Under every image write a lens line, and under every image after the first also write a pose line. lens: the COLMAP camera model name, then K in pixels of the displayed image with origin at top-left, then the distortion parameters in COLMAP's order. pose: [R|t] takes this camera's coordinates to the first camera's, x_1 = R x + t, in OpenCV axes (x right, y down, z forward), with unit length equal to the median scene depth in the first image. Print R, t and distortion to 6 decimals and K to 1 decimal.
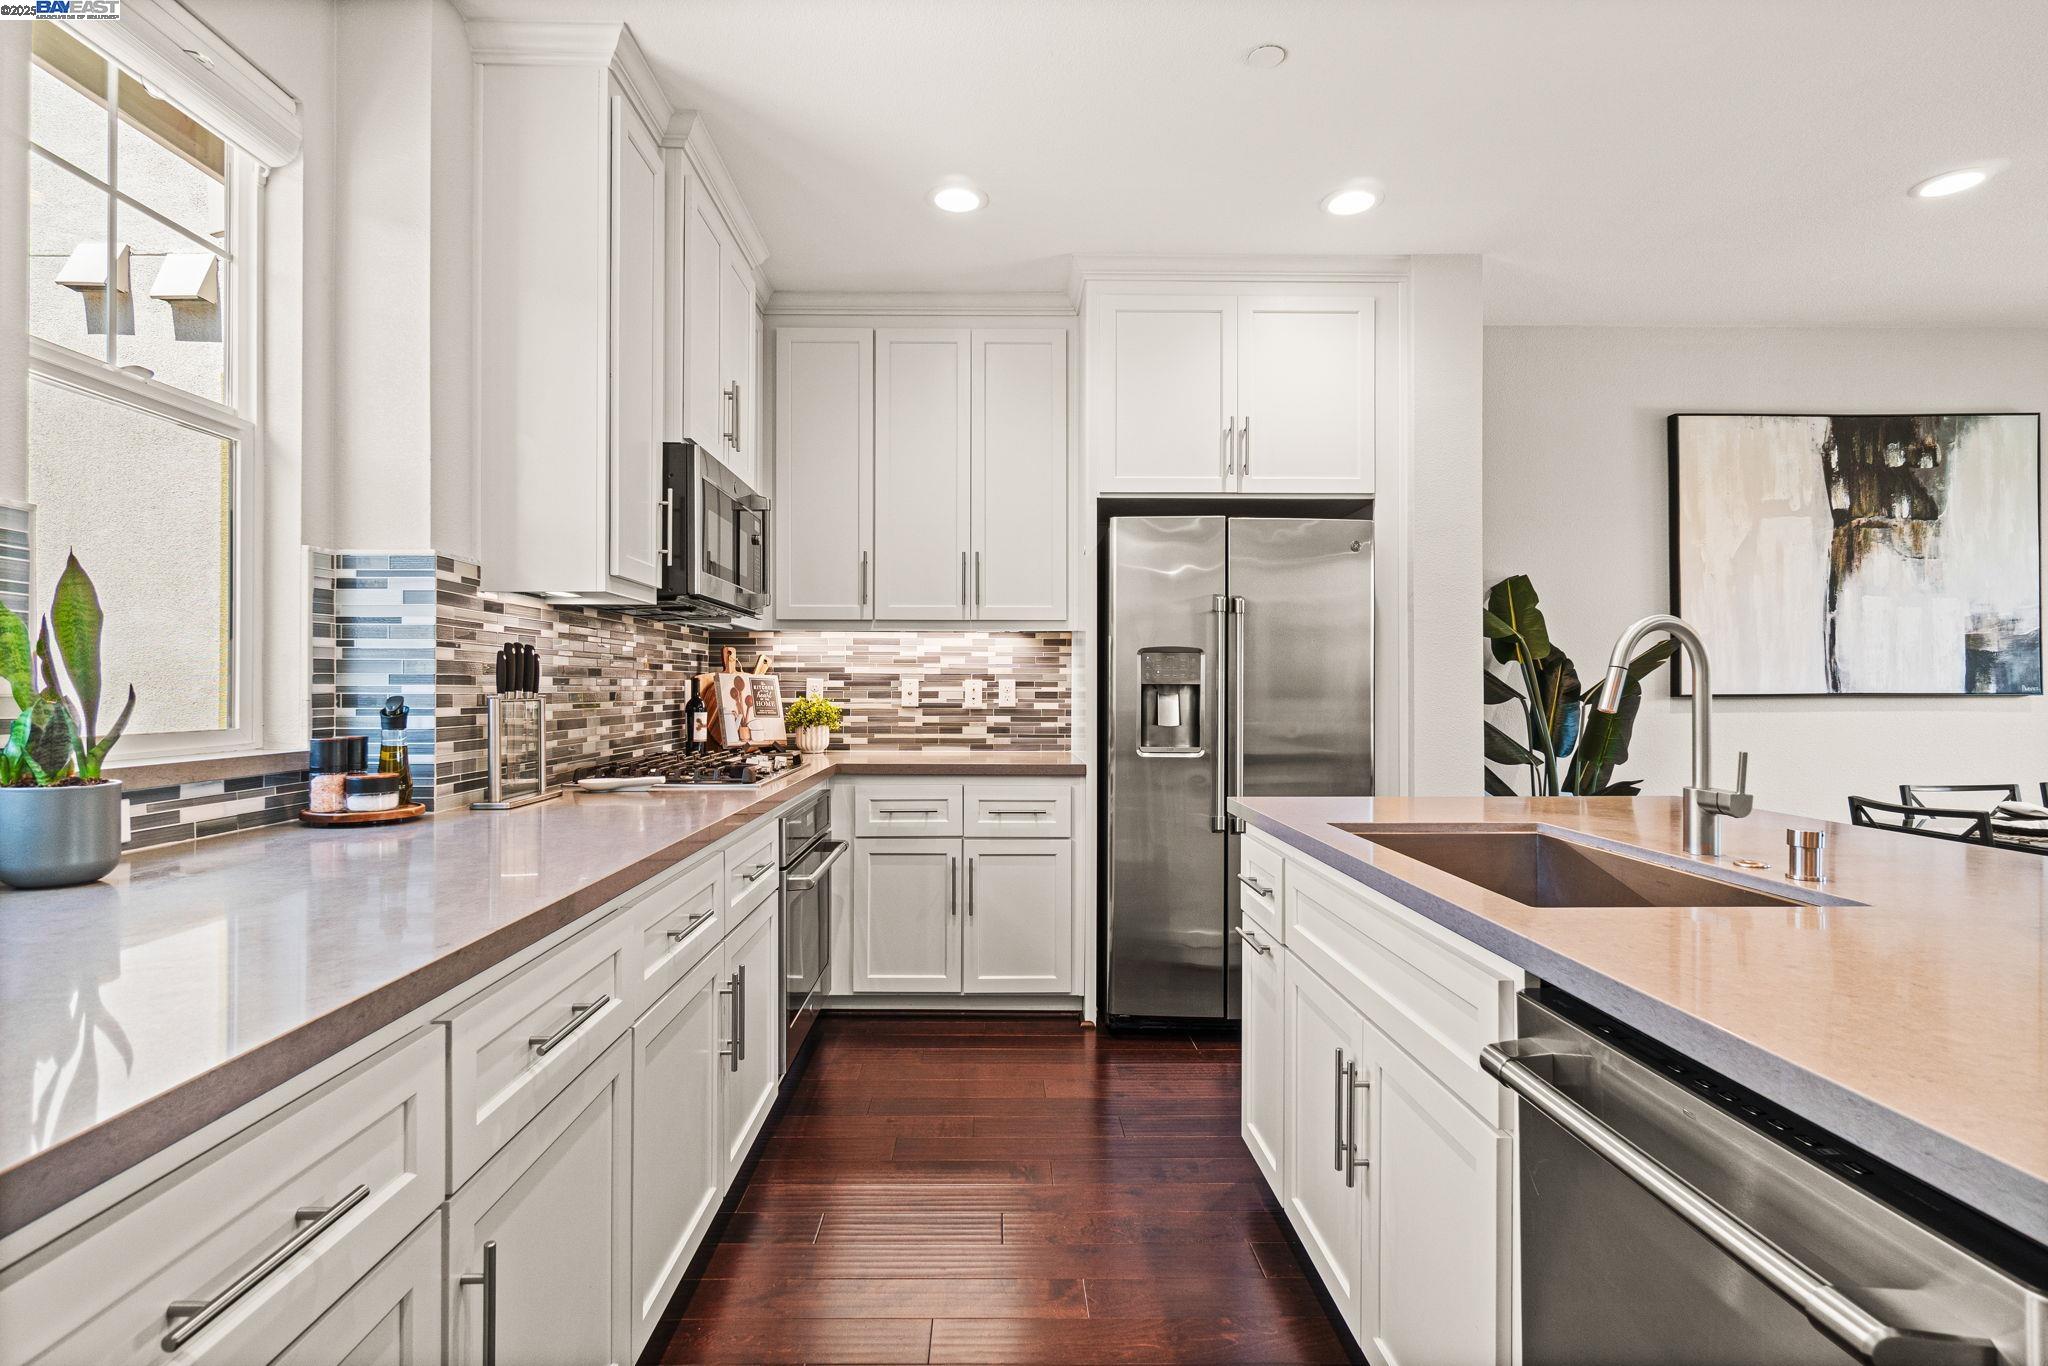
lens RADIAL K [[995.7, 0, 1013.0], [0, 995.7, 693.5], [0, 0, 1]] dist [0.000546, 0.003007]
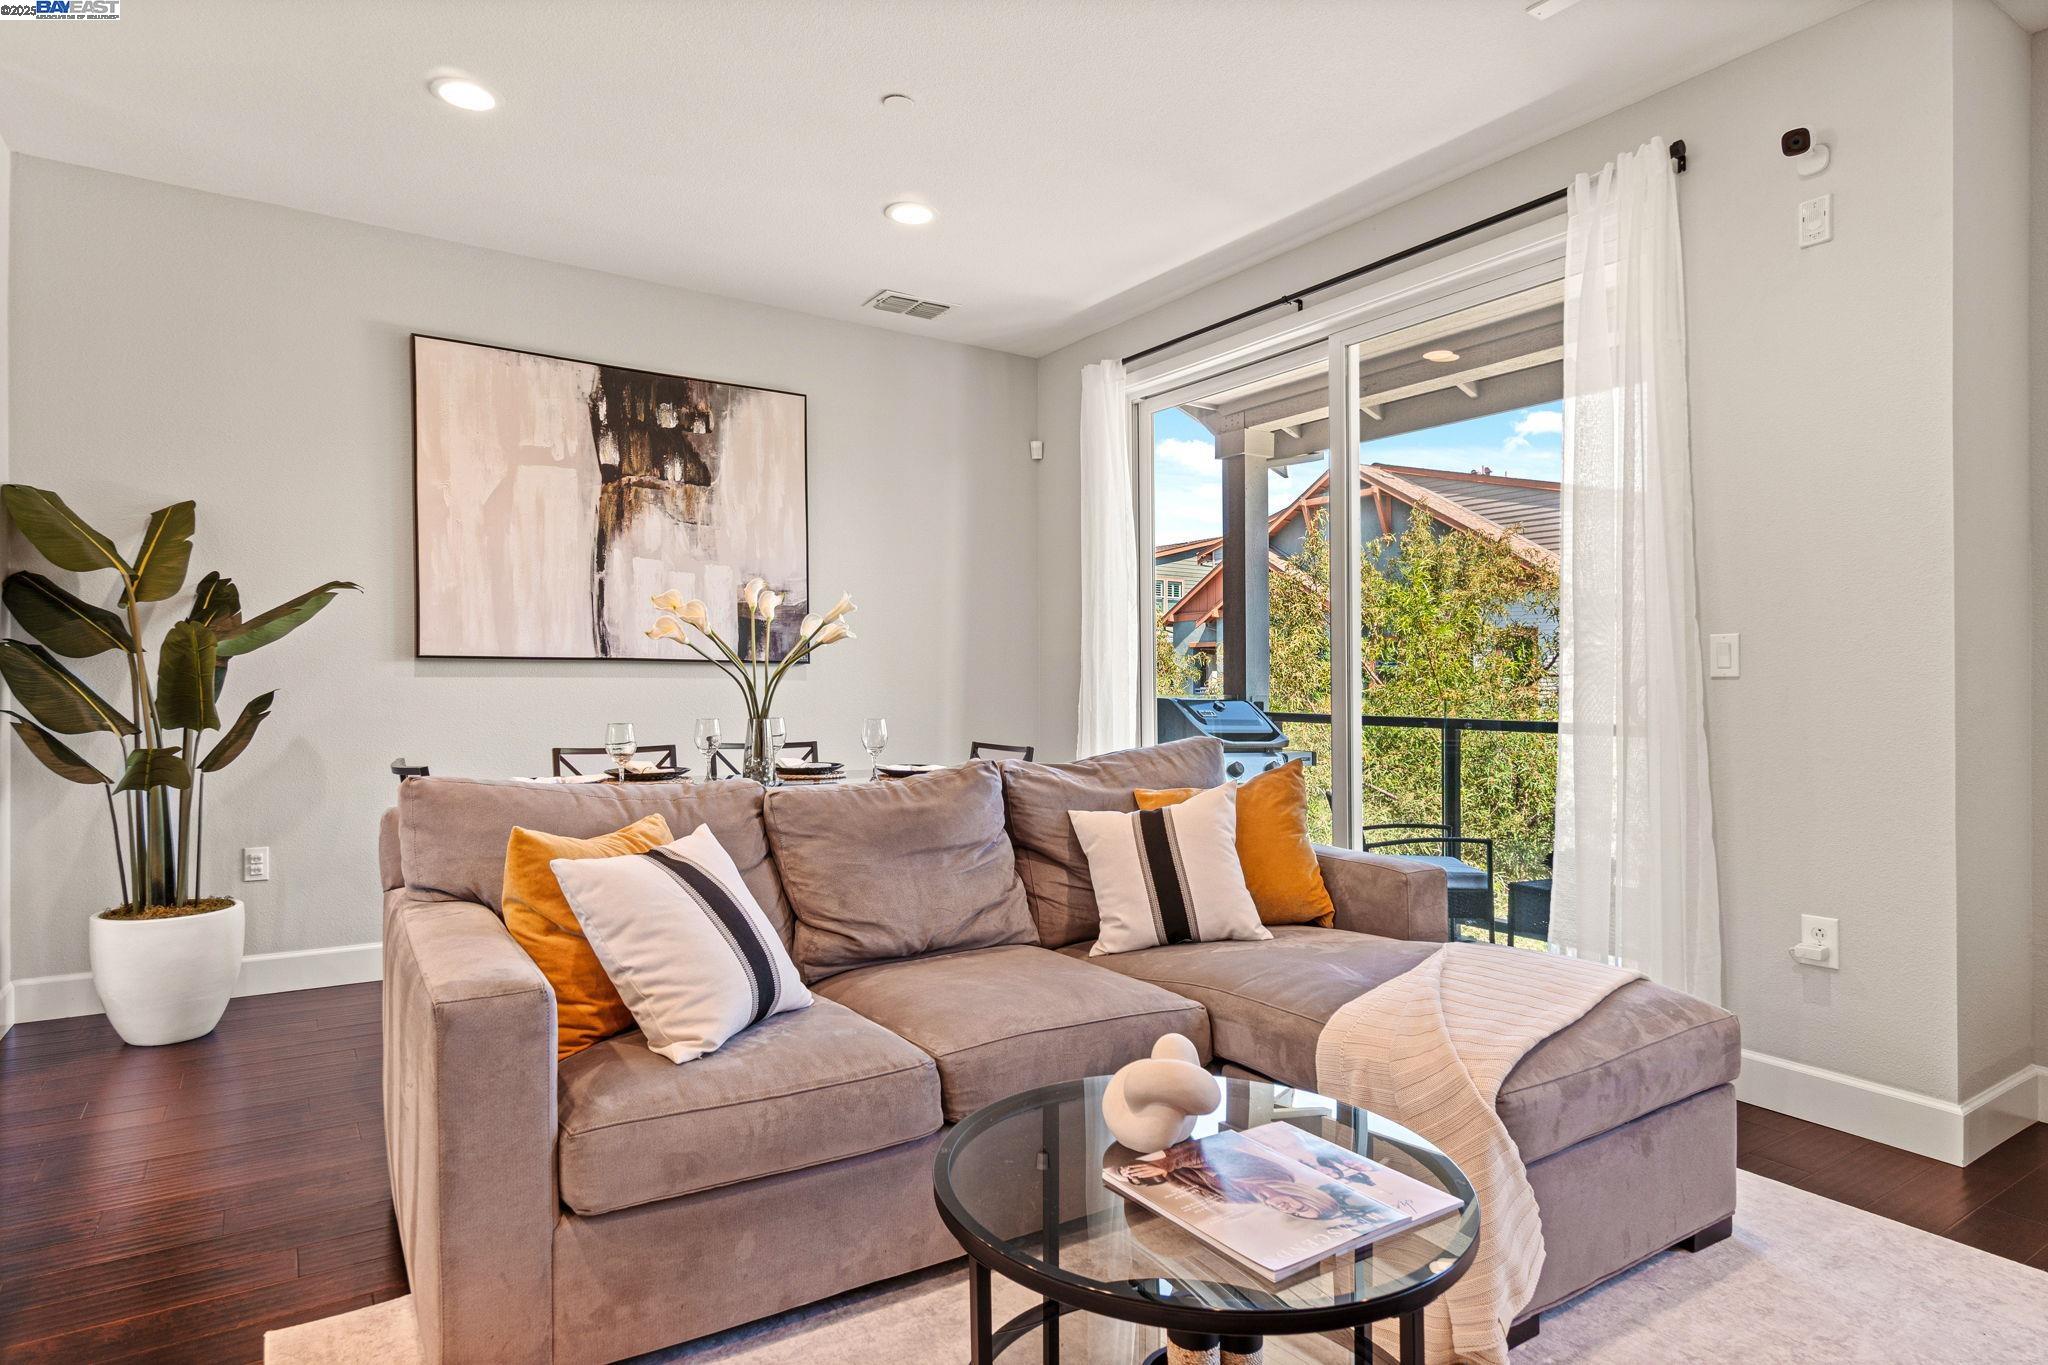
lens RADIAL K [[1125.3, 0, 1008.5], [0, 1125.3, 703.6], [0, 0, 1]] dist [0.008207, -0.002518]
pose [[0.848888, -0.000078, 0.528572, 0.584130], [-0.006815, 0.999915, 0.011091, 0.029238], [-0.528528, -0.013017, 0.848816, -0.119955]]
